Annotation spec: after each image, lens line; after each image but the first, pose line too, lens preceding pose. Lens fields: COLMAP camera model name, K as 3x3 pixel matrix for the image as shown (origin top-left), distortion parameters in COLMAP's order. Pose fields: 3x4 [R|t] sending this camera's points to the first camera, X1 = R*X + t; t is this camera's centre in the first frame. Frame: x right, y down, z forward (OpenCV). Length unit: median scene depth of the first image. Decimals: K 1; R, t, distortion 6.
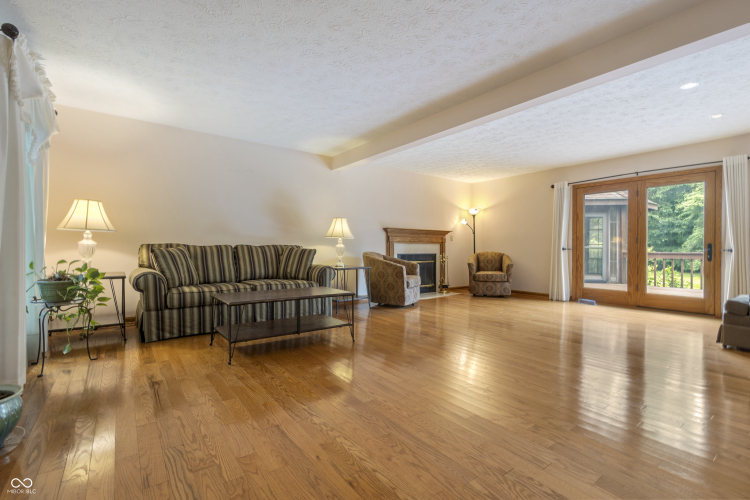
lens RADIAL K [[346.9, 0, 374.6], [0, 346.9, 252.2], [0, 0, 1]] dist [0.002719, 0.000033]
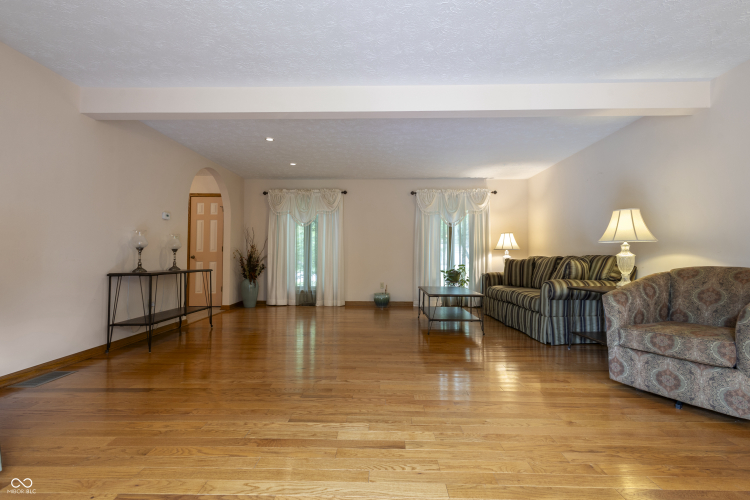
lens RADIAL K [[346.9, 0, 376.2], [0, 346.9, 250.3], [0, 0, 1]] dist [0.002719, 0.000033]
pose [[-0.612119, -0.026770, -0.790312, 0.748156], [-0.014709, 0.999639, -0.022468, -0.006785], [0.790629, -0.002128, -0.612292, 1.159791]]
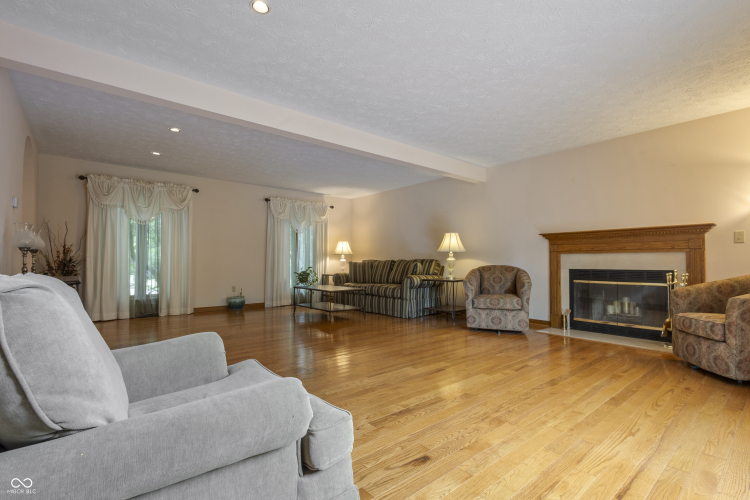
lens RADIAL K [[346.9, 0, 377.6], [0, 346.9, 257.0], [0, 0, 1]] dist [0.002719, 0.000033]
pose [[0.063593, -0.021535, -0.997744, 1.062487], [-0.009162, 0.999712, -0.022162, 0.000921], [0.997934, 0.010551, 0.063377, 0.799632]]
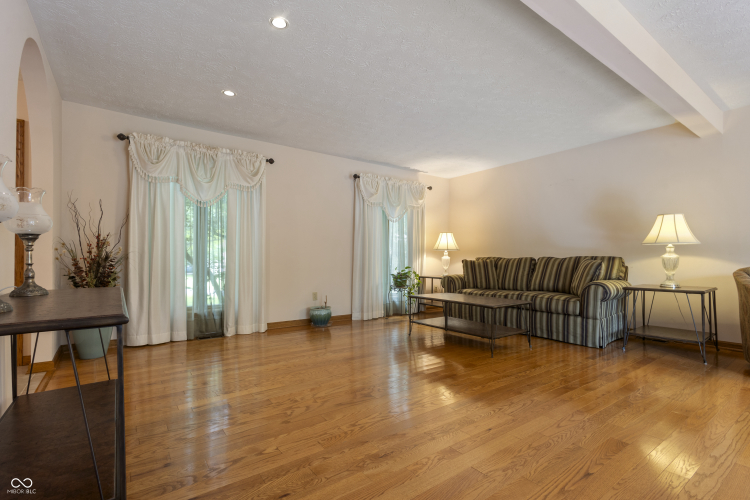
lens RADIAL K [[346.9, 0, 372.4], [0, 346.9, 258.5], [0, 0, 1]] dist [0.002719, 0.000033]
pose [[-0.016429, -0.010978, -0.999805, 0.653846], [-0.010268, 0.999889, -0.010810, -0.000074], [0.999812, 0.010089, -0.016539, 0.492541]]
